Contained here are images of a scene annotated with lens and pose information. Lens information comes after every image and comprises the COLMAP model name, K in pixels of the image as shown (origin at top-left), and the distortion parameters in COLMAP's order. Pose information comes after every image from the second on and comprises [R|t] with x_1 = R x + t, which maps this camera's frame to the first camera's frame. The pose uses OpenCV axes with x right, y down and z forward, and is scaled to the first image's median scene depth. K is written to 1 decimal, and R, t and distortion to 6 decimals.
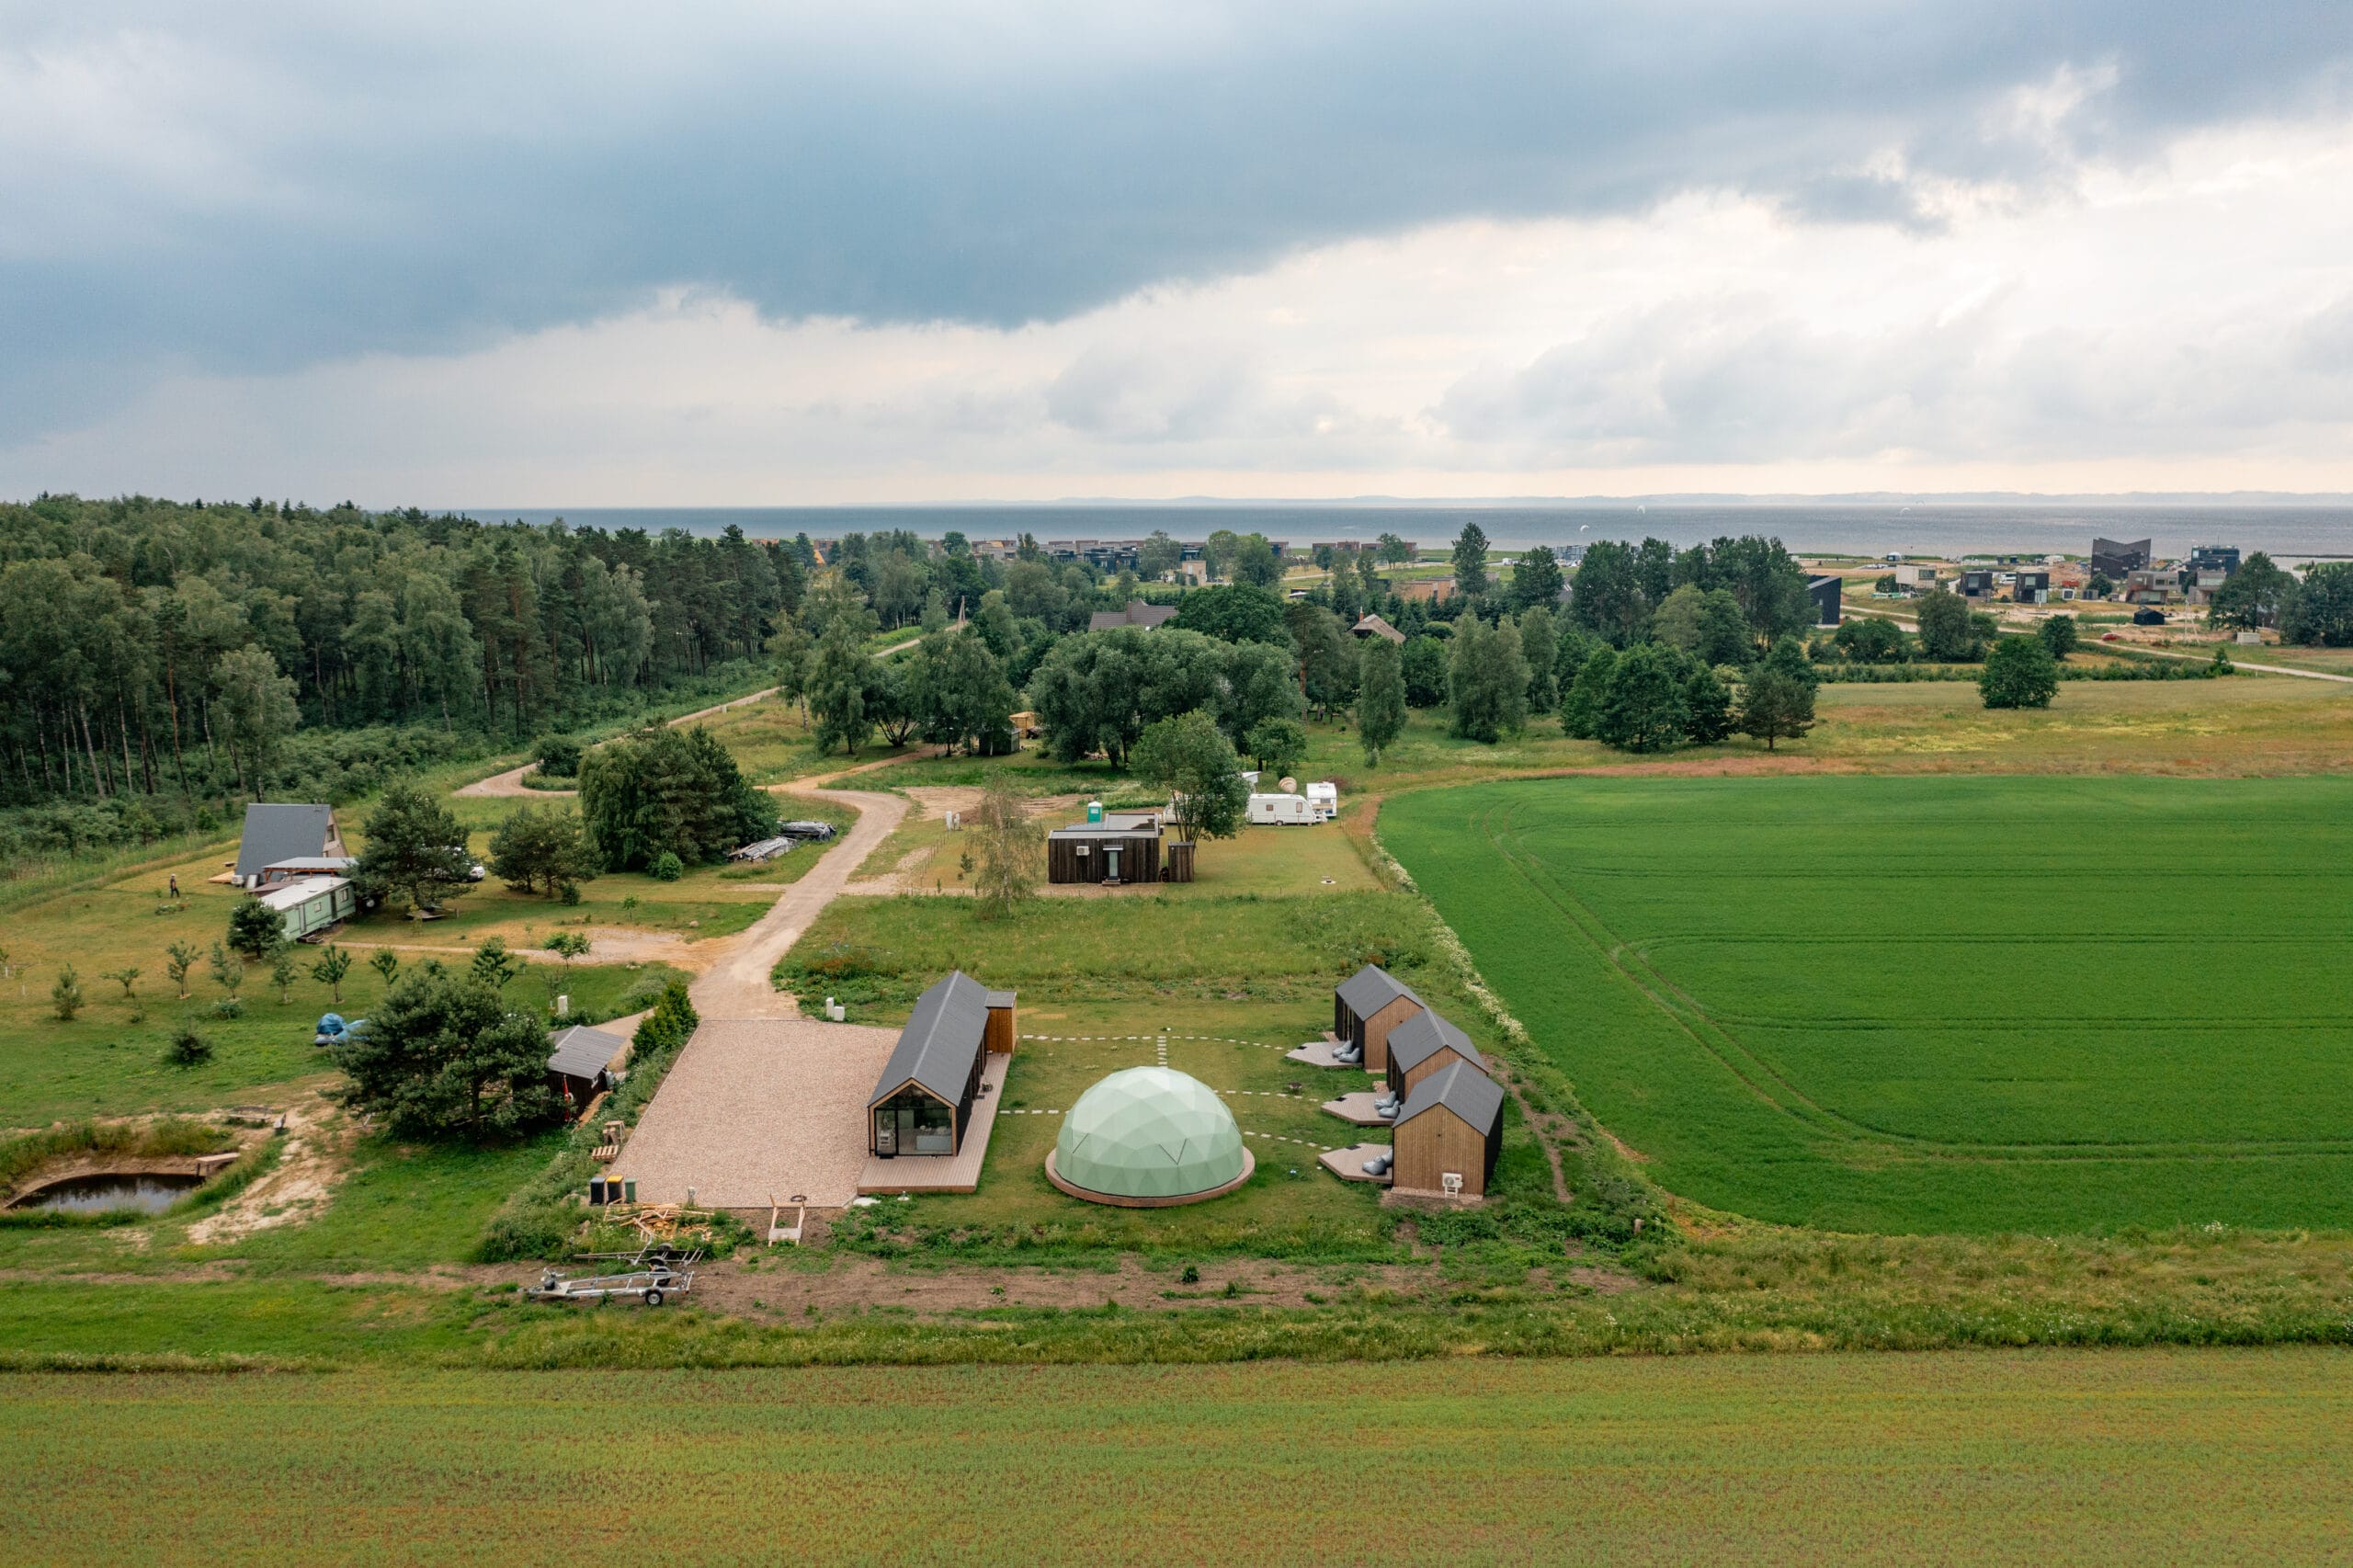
lens RADIAL K [[1922.0, 0, 1147.4], [0, 1922.0, 789.9], [0, 0, 1]] dist [-0.013054, -0.003994]
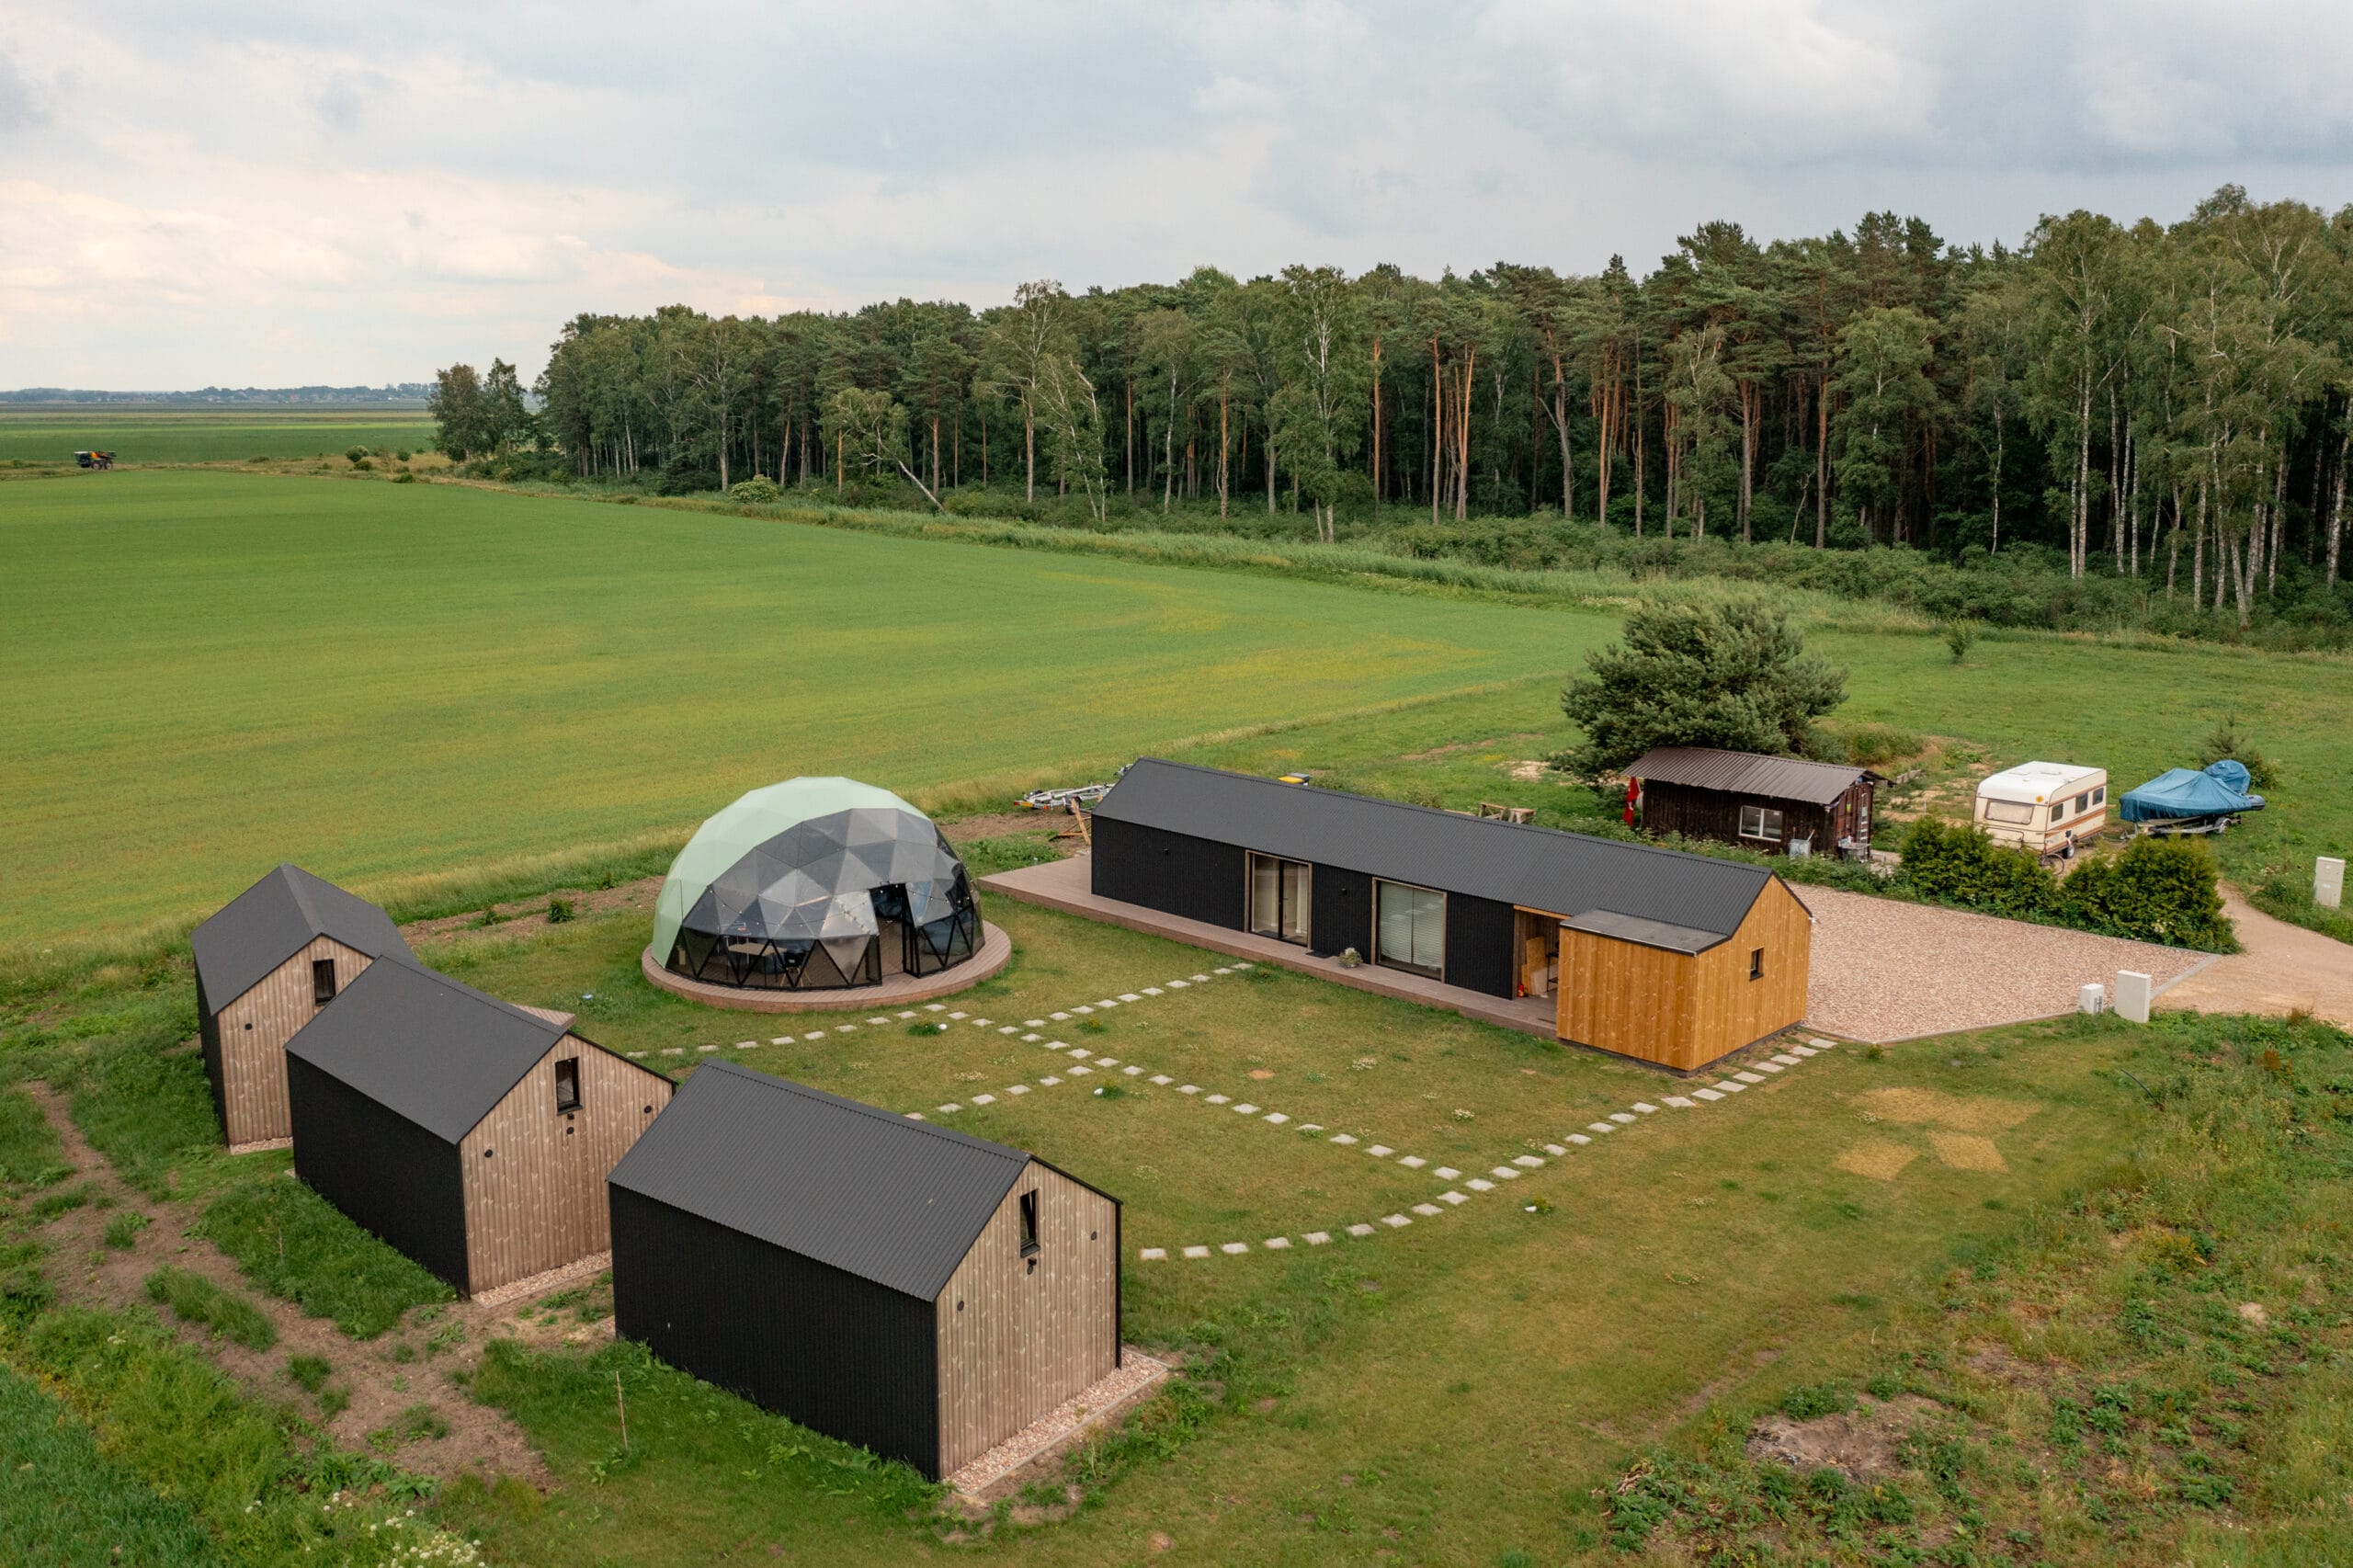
lens RADIAL K [[1973.7, 0, 1108.1], [0, 1973.7, 782.1], [0, 0, 1]] dist [-0.009211, -0.004352]
pose [[-0.710279, 0.141137, -0.689626, 0.194224], [-0.102860, 0.948368, 0.300030, -0.022224], [0.696364, 0.284040, -0.659089, 0.814616]]
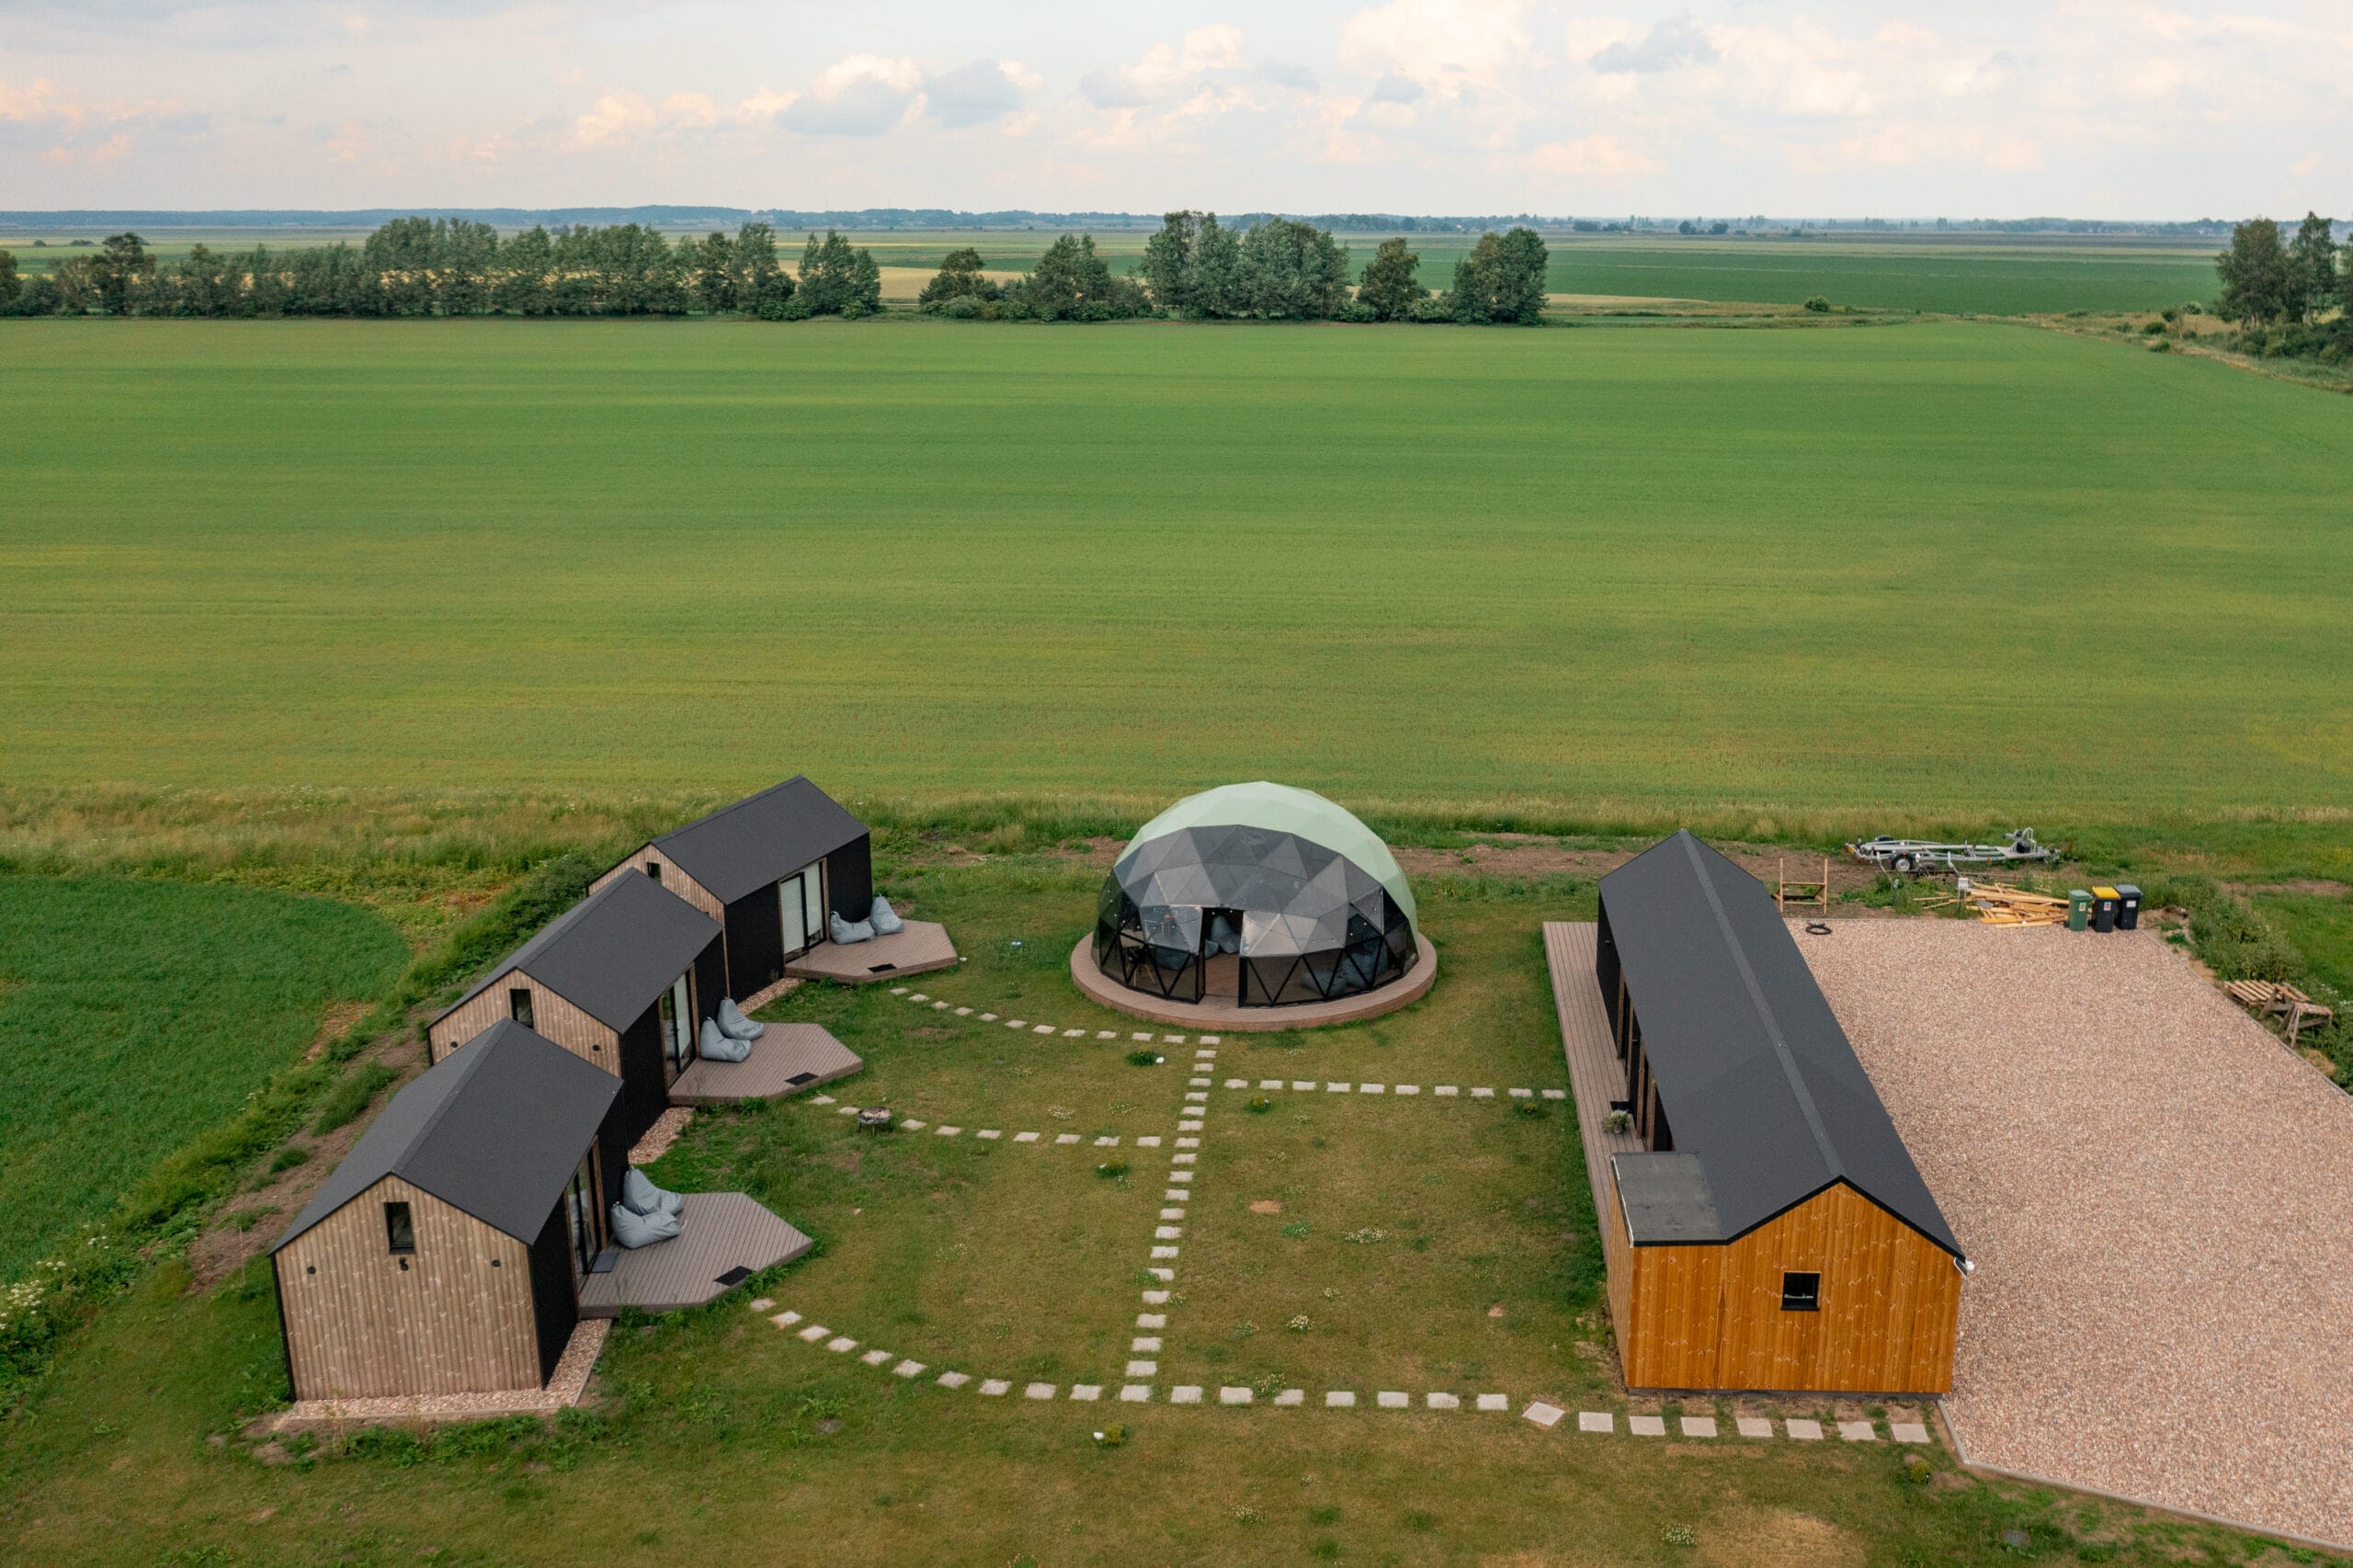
lens RADIAL K [[2084.6, 0, 1328.3], [0, 2084.6, 785.5], [0, 0, 1]] dist [-0.012050, -0.000812]
pose [[-0.999611, -0.005736, 0.027296, -0.021247], [0.005798, 0.914522, 0.404495, -0.059709], [-0.027283, 0.404496, -0.914133, 0.880658]]
